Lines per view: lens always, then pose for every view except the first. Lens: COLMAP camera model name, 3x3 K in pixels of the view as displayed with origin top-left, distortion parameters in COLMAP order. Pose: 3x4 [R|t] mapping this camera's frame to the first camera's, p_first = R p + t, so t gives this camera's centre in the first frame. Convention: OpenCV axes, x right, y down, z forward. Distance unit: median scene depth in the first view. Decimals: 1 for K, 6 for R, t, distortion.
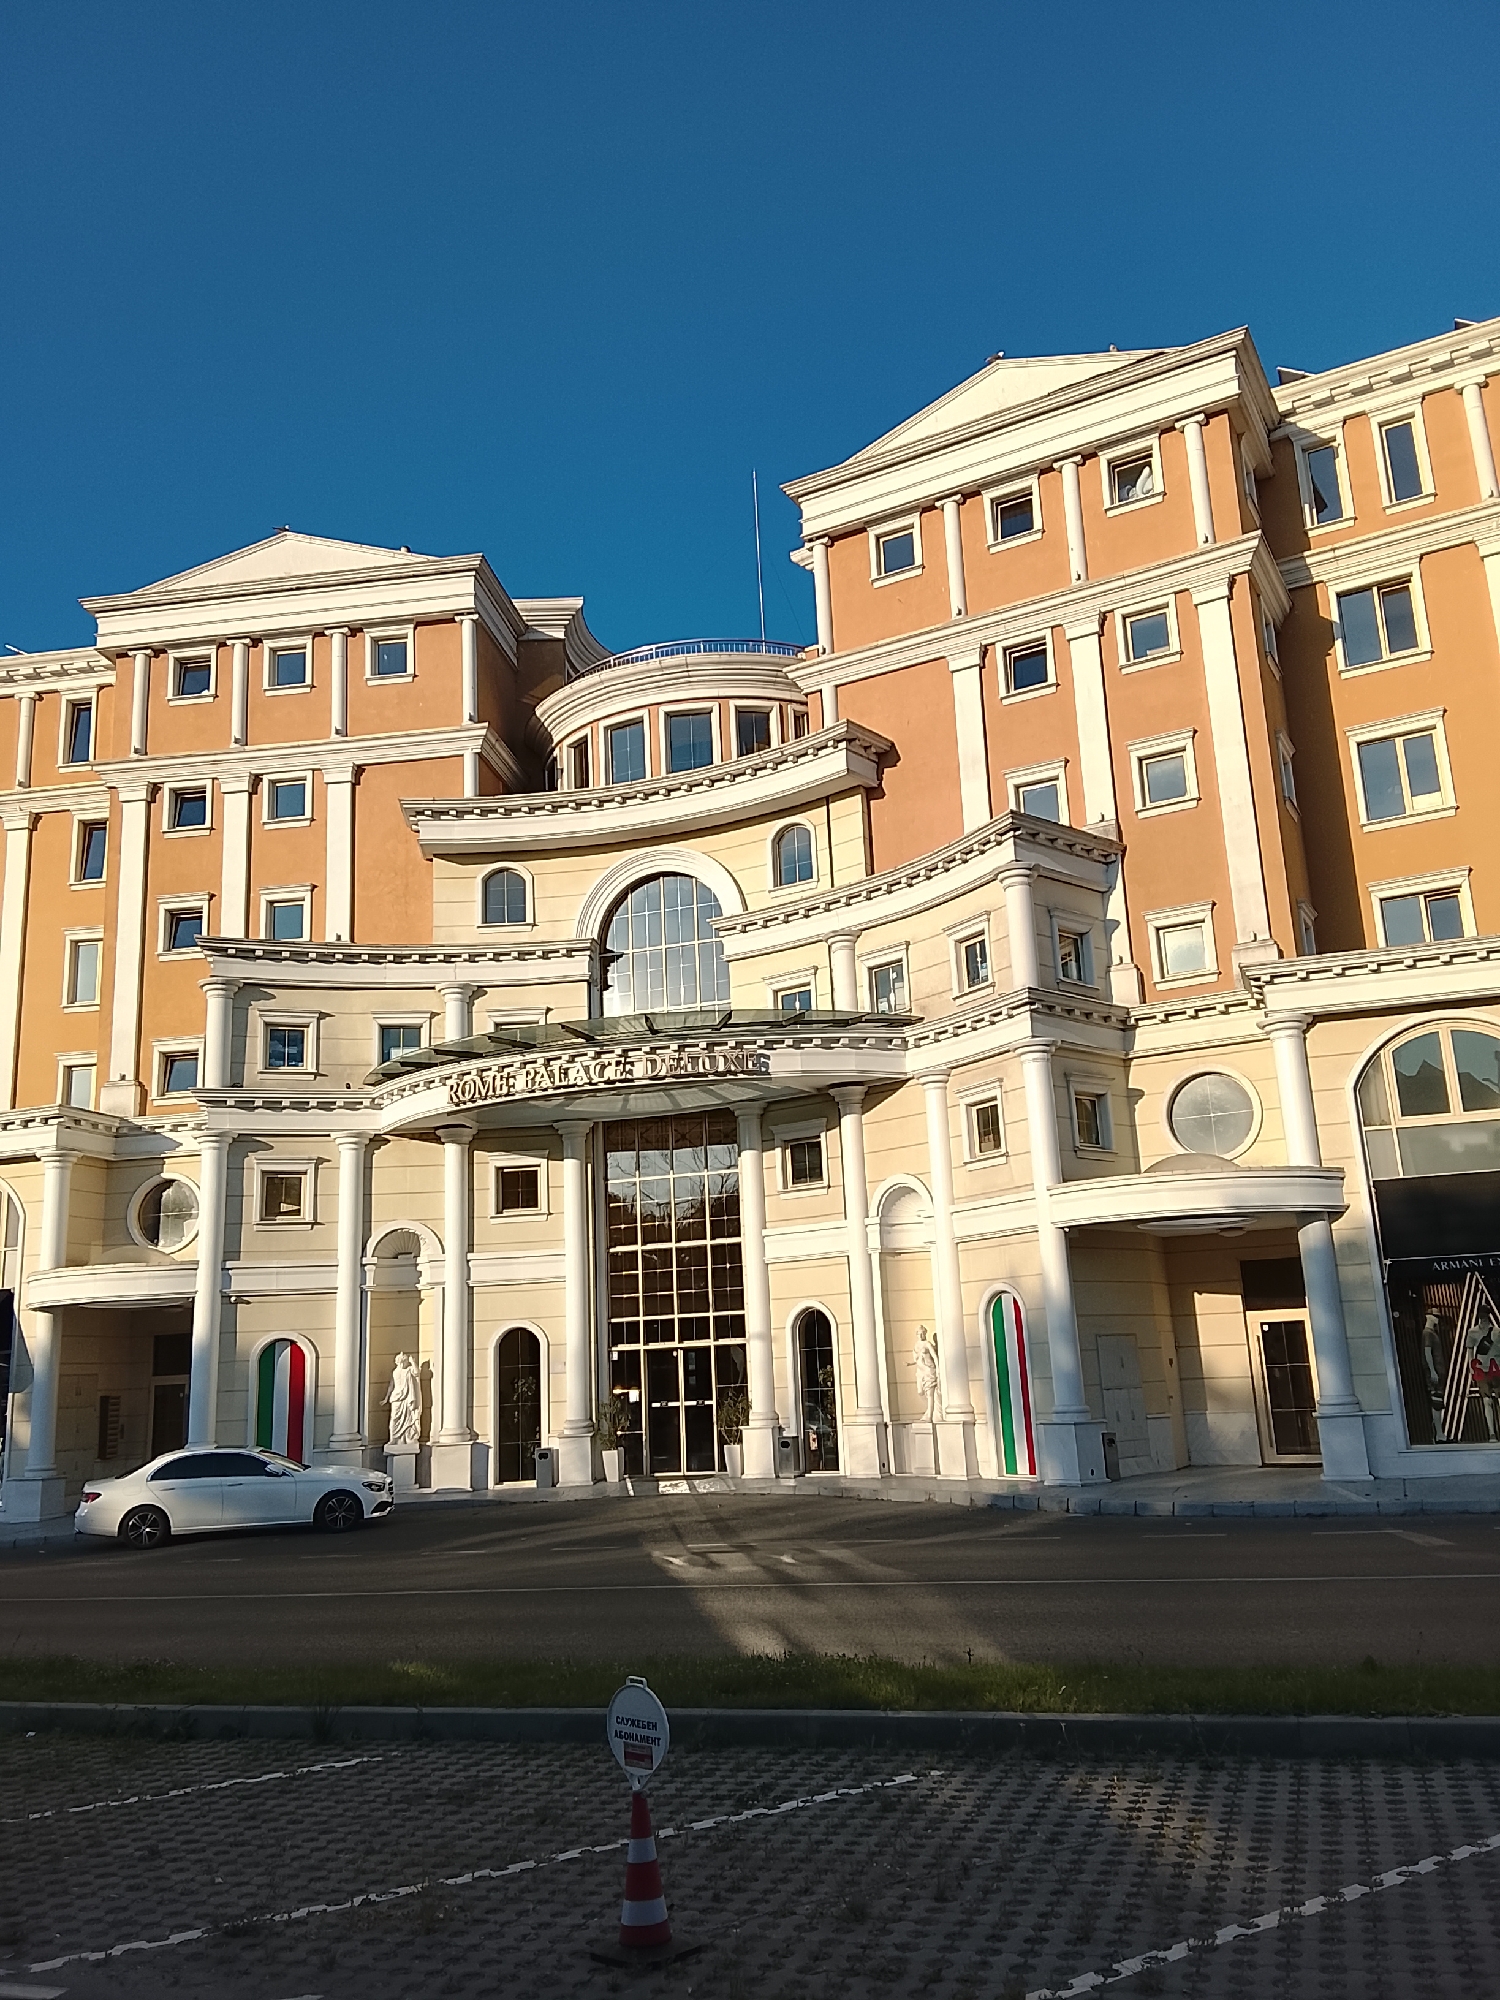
lens RADIAL K [[1539.0, 0, 754.4], [0, 1539.0, 1001.8], [0, 0, 1]] dist [0.116144, -0.202720]
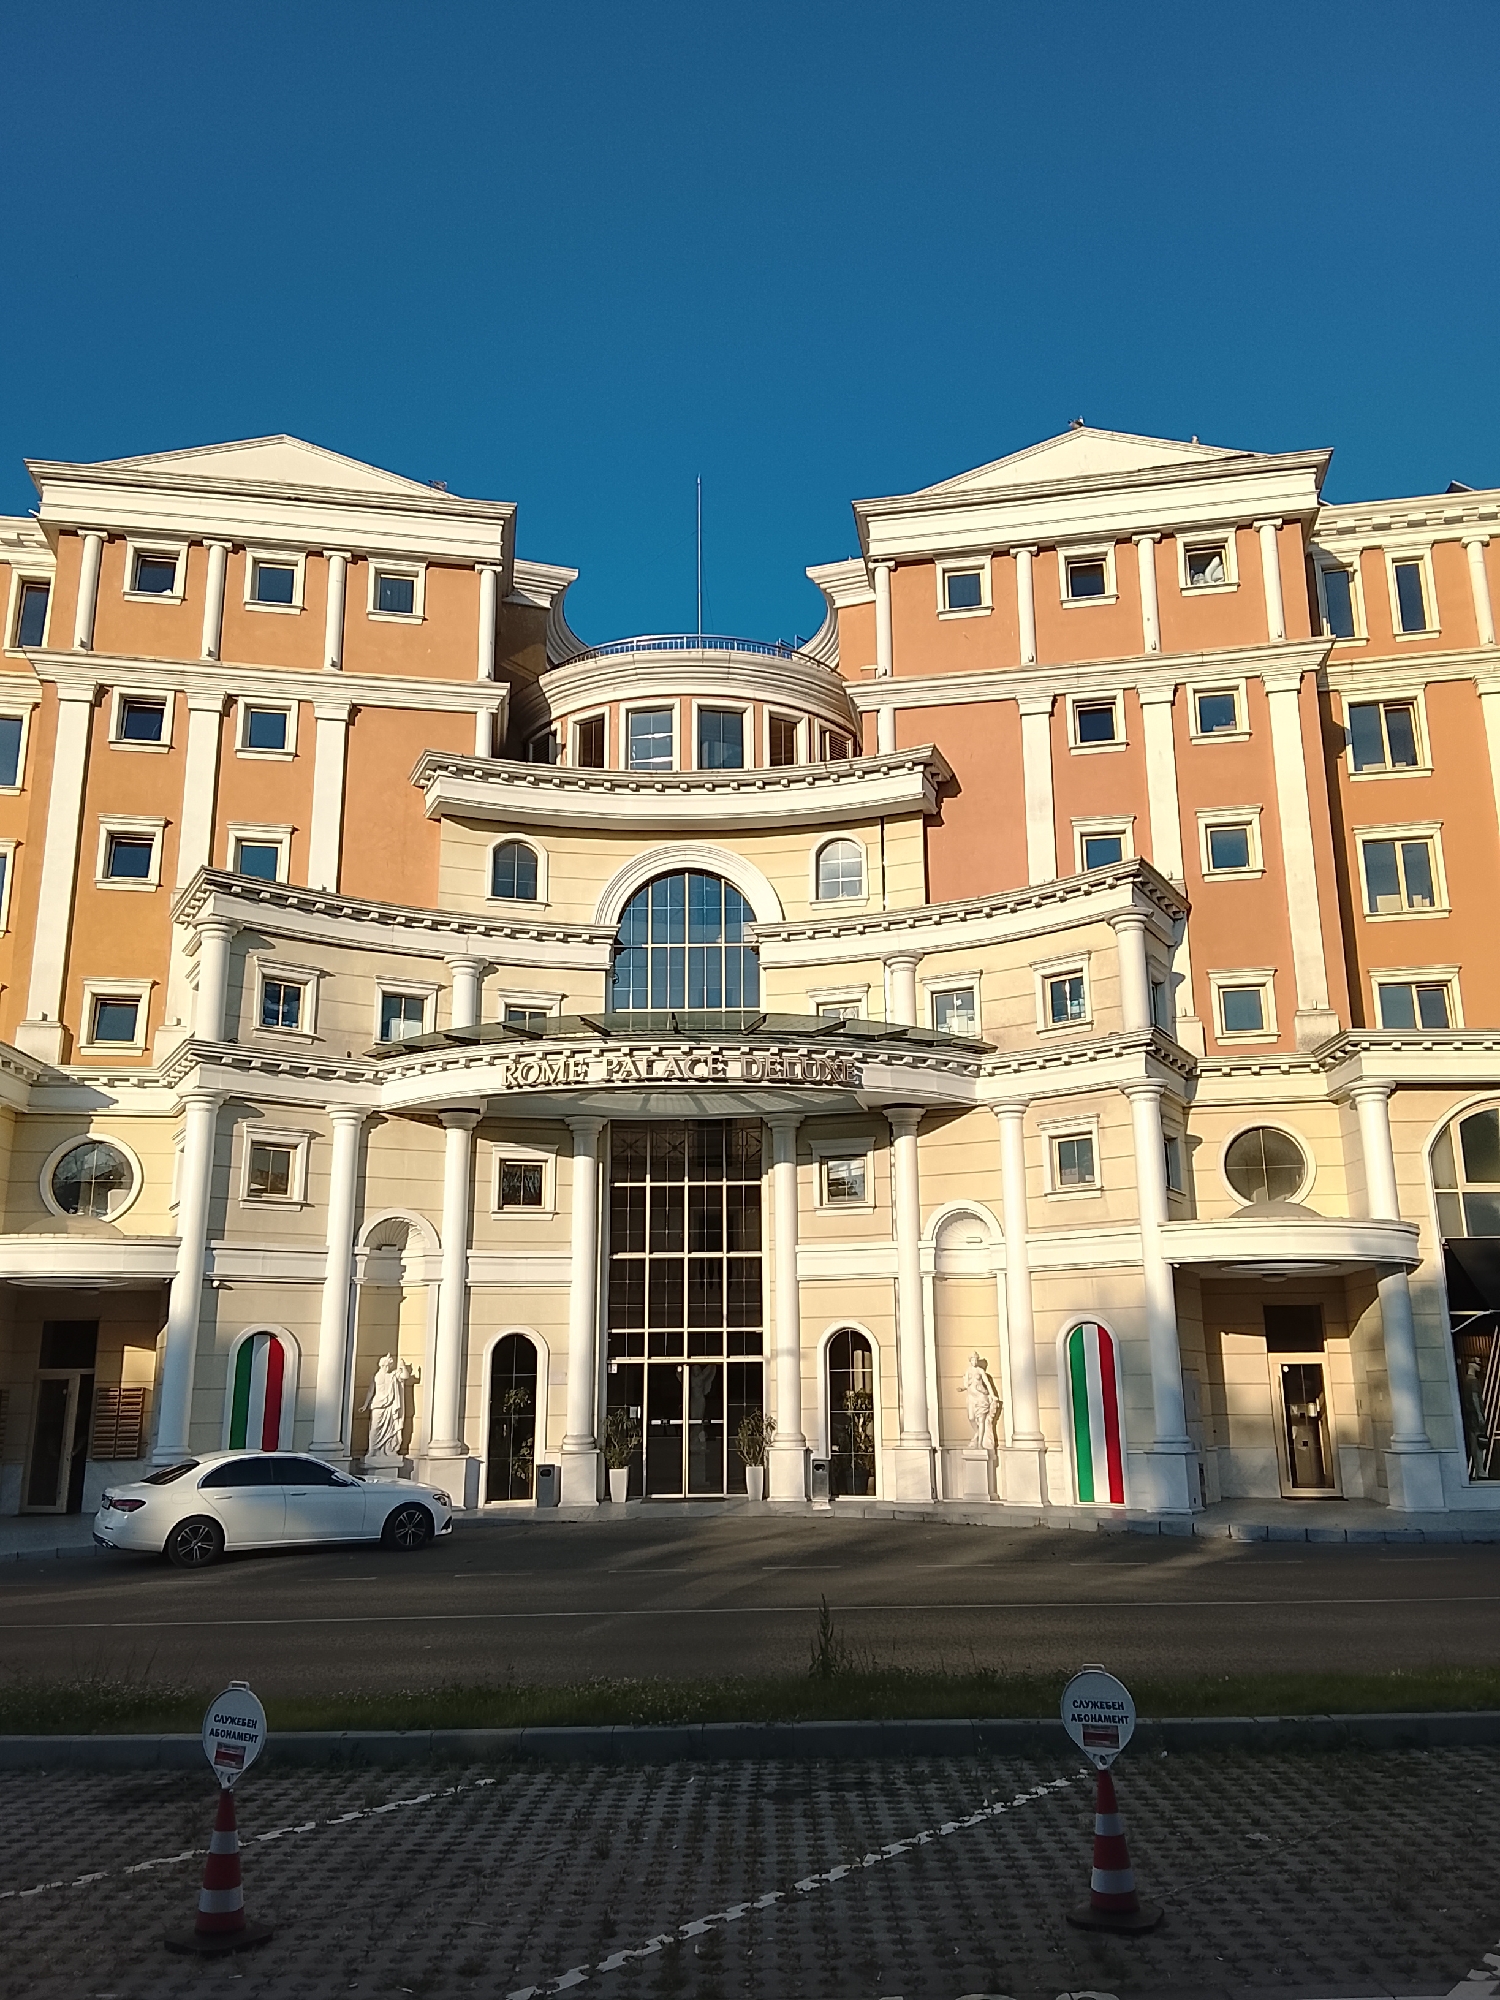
lens RADIAL K [[1539.0, 0, 754.4], [0, 1539.0, 1001.8], [0, 0, 1]] dist [0.116144, -0.202720]
pose [[0.949030, 0.114261, 0.293746, -0.318087], [-0.107595, 0.993437, -0.038812, 0.034545], [-0.296253, 0.005228, 0.955095, 0.072728]]
